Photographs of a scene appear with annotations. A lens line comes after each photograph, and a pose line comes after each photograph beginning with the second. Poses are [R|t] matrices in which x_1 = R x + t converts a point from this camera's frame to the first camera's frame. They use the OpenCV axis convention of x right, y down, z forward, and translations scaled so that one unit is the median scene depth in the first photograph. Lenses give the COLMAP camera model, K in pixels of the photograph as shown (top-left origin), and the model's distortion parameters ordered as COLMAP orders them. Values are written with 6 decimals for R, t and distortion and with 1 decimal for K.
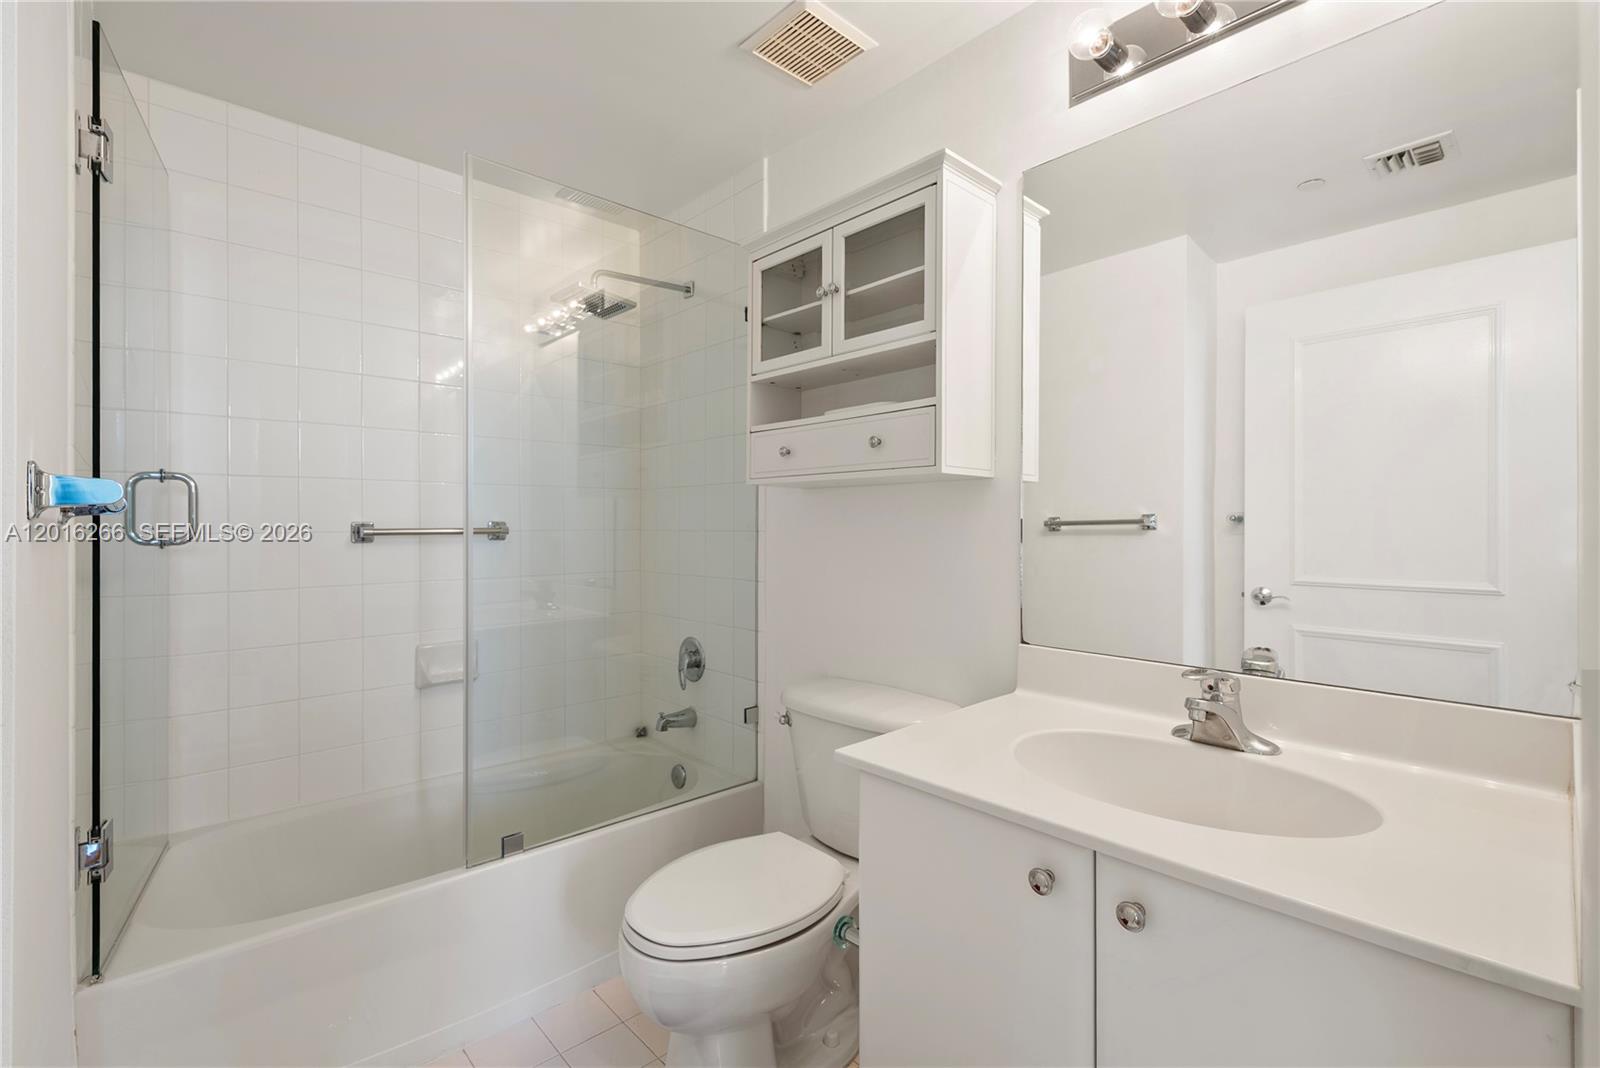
lens RADIAL K [[715.9, 0, 796.1], [0, 715.9, 508.8], [0, 0, 1]] dist [-0.001922, 0.000069]
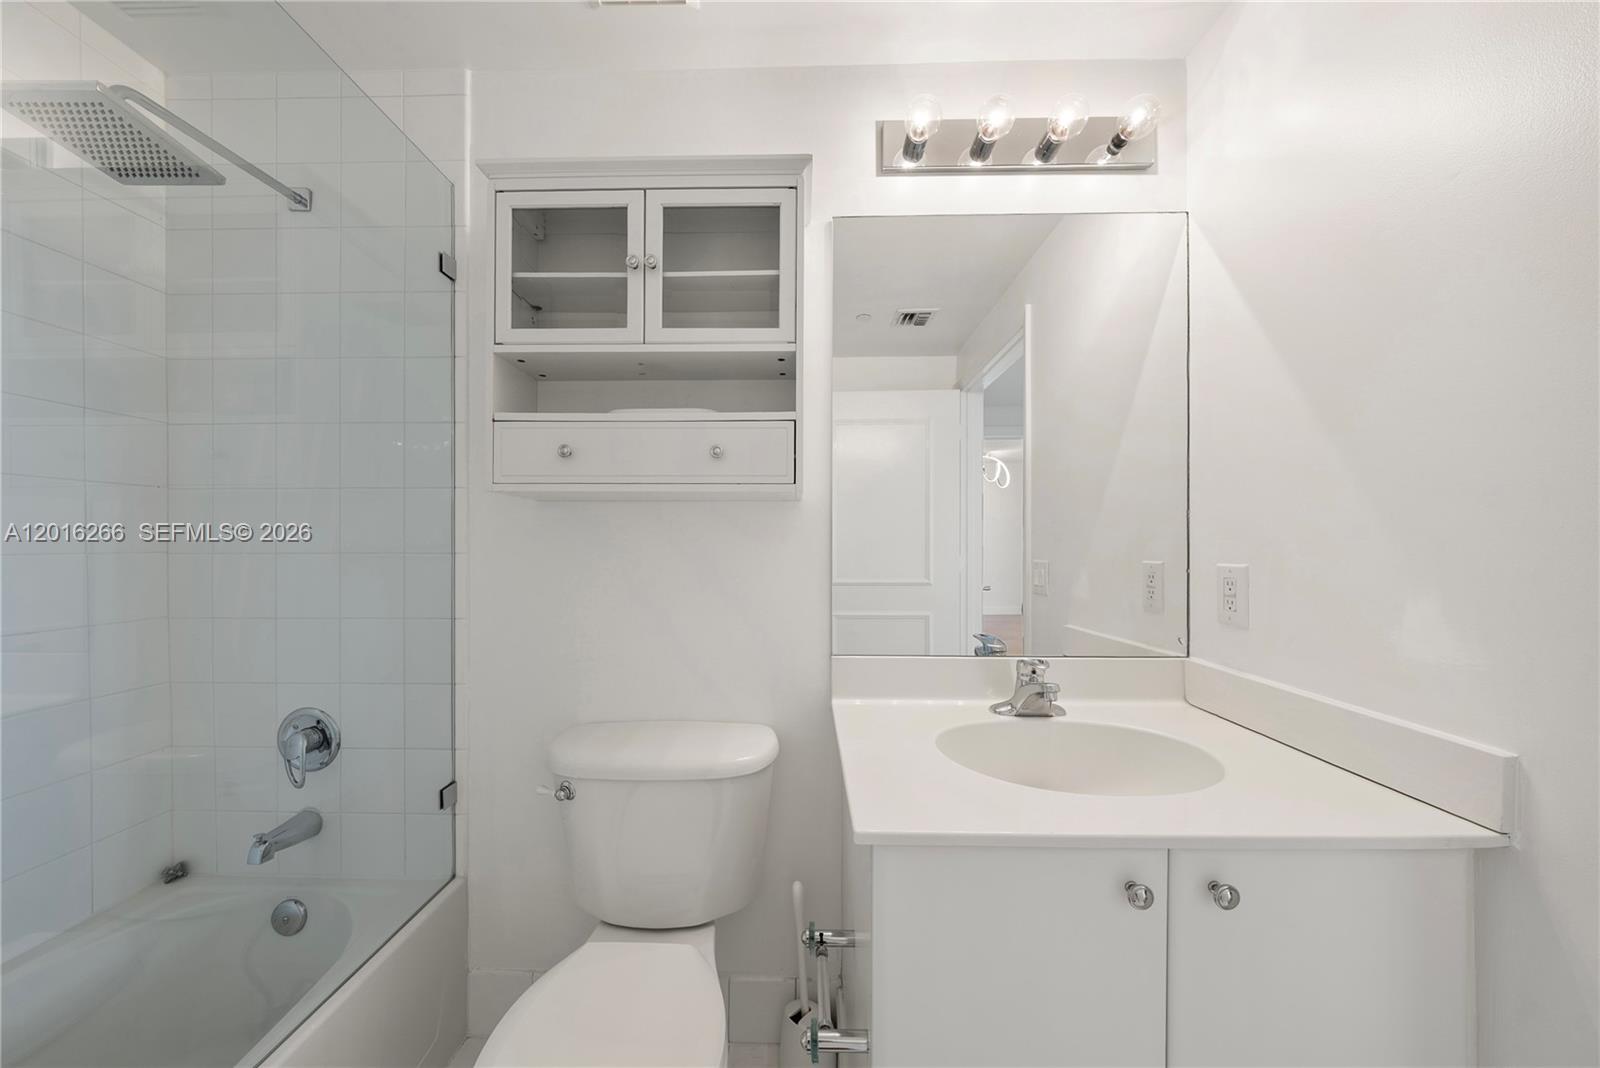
lens RADIAL K [[549.6, 0, 788.7], [0, 549.6, 535.3], [0, 0, 1]] dist [-0.002518, -0.000088]
pose [[0.690757, 0.006650, 0.723057, -0.288823], [-0.018259, 0.999799, 0.008249, 0.002473], [-0.722857, -0.018900, 0.690740, 0.420510]]
